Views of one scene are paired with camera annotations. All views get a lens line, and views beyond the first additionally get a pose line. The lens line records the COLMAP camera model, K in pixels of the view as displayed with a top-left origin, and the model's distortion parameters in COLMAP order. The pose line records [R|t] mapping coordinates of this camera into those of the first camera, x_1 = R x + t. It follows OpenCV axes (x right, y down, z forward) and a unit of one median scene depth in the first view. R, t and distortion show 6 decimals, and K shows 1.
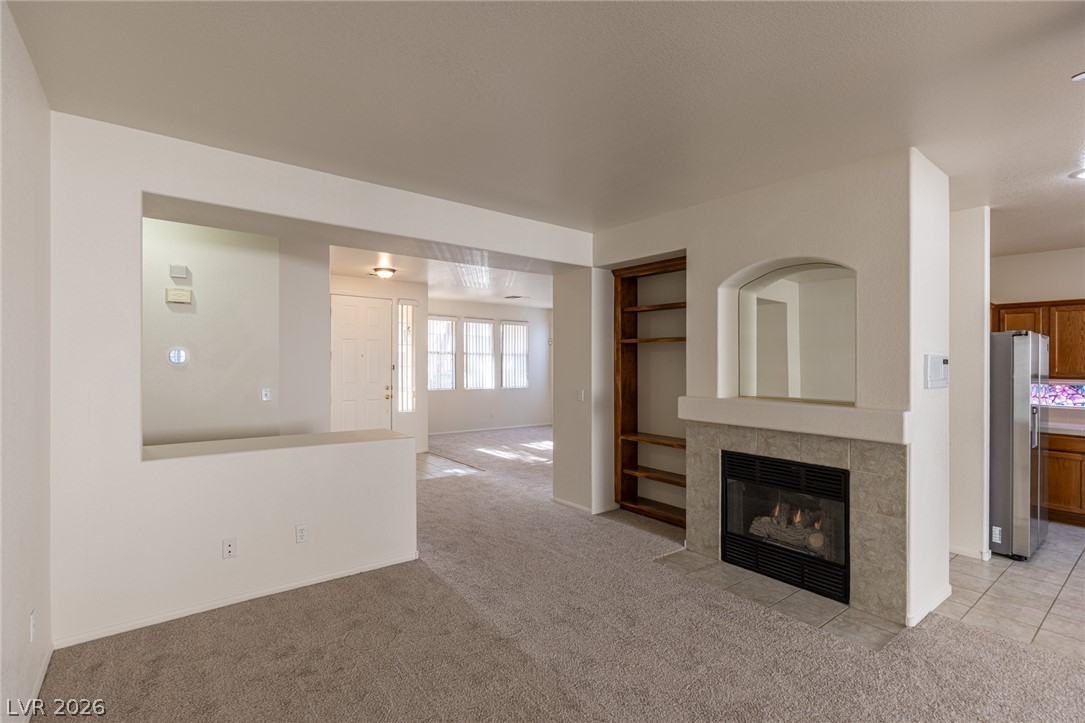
lens RADIAL K [[510.9, 0, 555.0], [0, 510.9, 360.9], [0, 0, 1]] dist [0.010203, -0.004472]
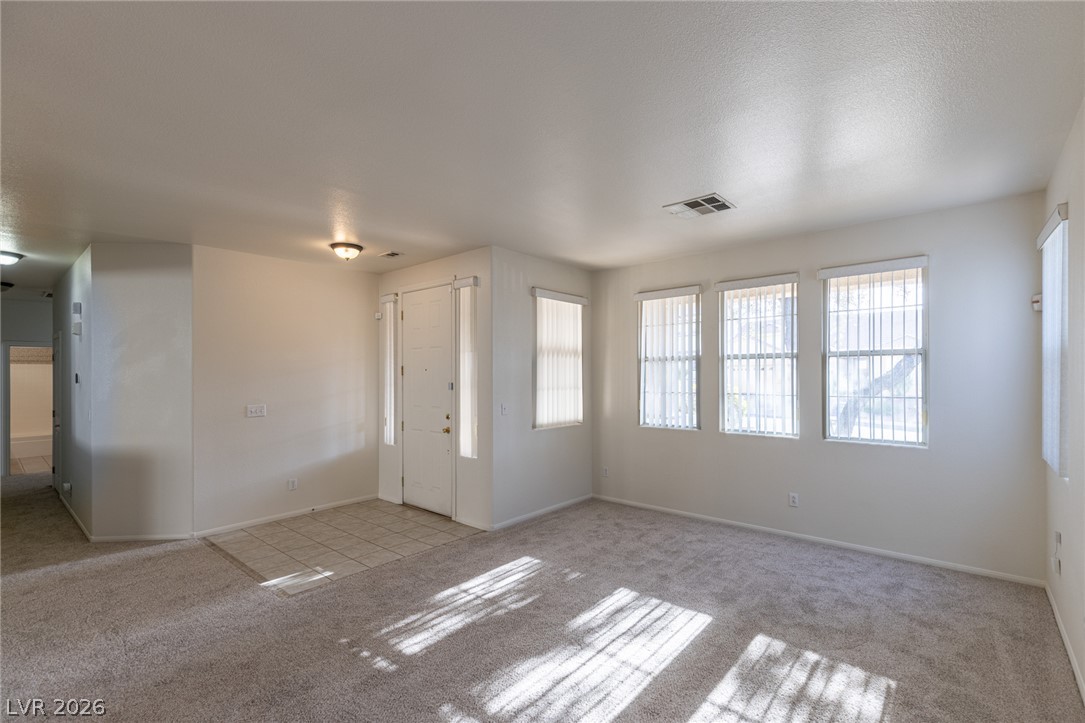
lens RADIAL K [[492.0, 0, 550.3], [0, 492.0, 367.0], [0, 0, 1]] dist [0.012696, -0.001985]
pose [[0.180067, -0.022812, -0.983390, 0.663462], [0.012635, 0.999702, -0.020877, 0.006120], [0.983573, -0.008666, 0.180302, 2.035392]]
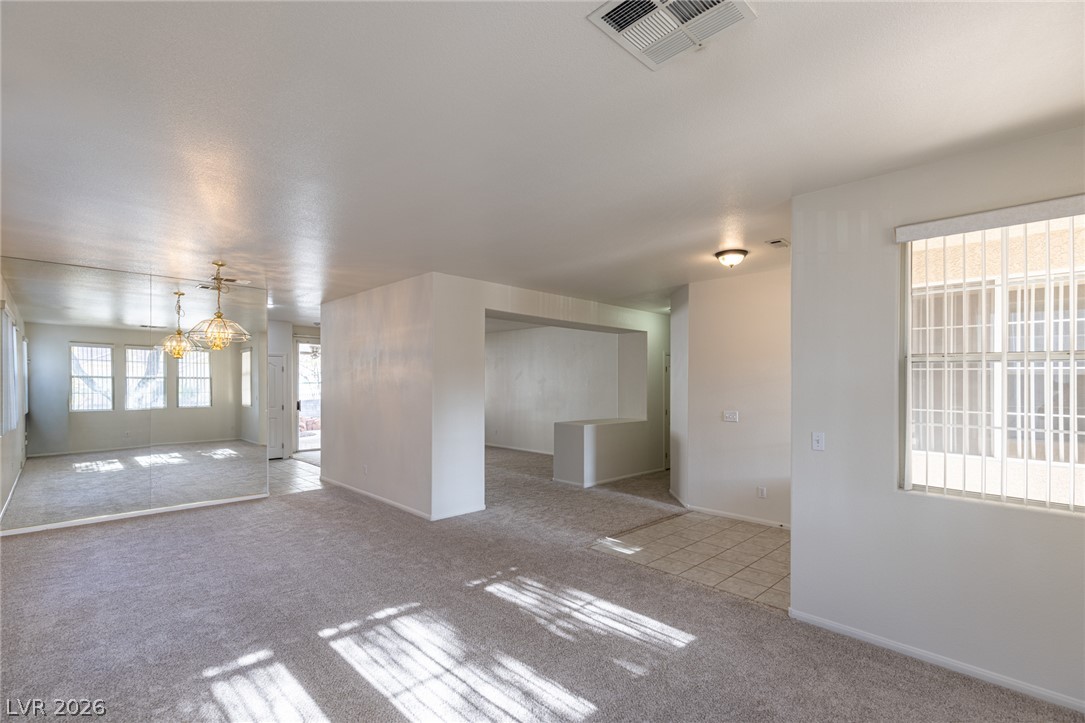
lens RADIAL K [[492.0, 0, 547.5], [0, 492.0, 389.0], [0, 0, 1]] dist [0.012696, -0.001985]
pose [[-0.995144, -0.013919, -0.097437, -0.049447], [-0.014673, 0.999868, 0.007028, 0.000105], [0.097327, 0.008424, -0.995217, 2.872910]]
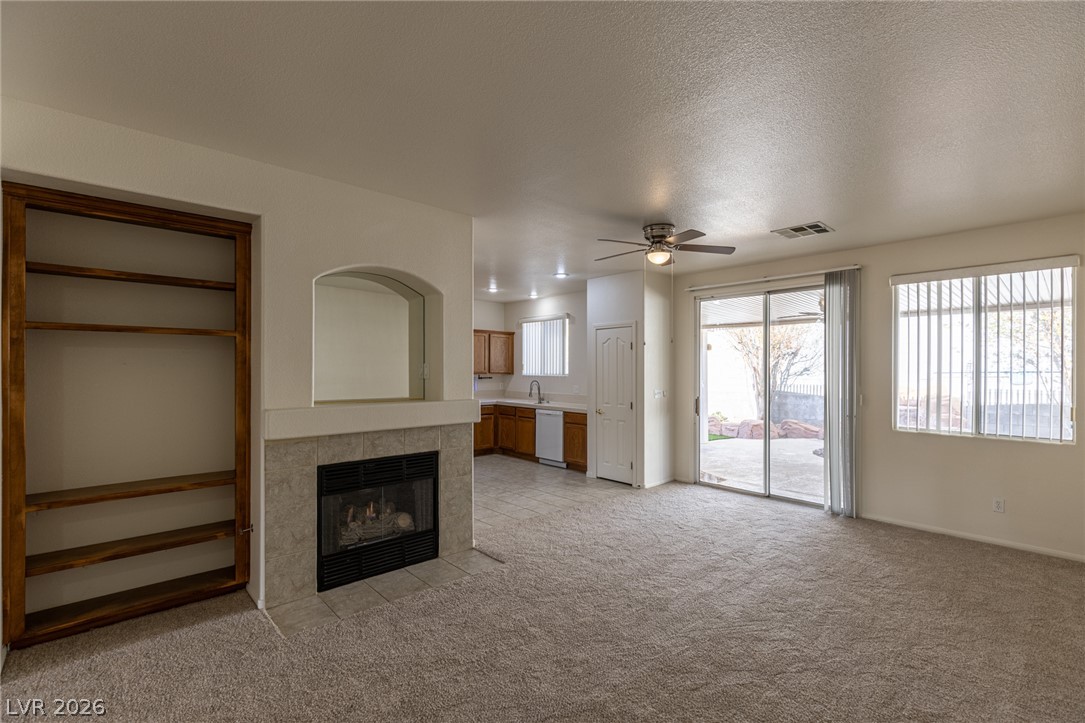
lens RADIAL K [[492.0, 0, 547.2], [0, 492.0, 364.3], [0, 0, 1]] dist [0.012696, -0.001985]
pose [[-0.062252, -0.004947, 0.998048, -0.522275], [-0.007853, 0.999959, 0.004467, -0.005322], [-0.998030, -0.007560, -0.062289, 0.649227]]
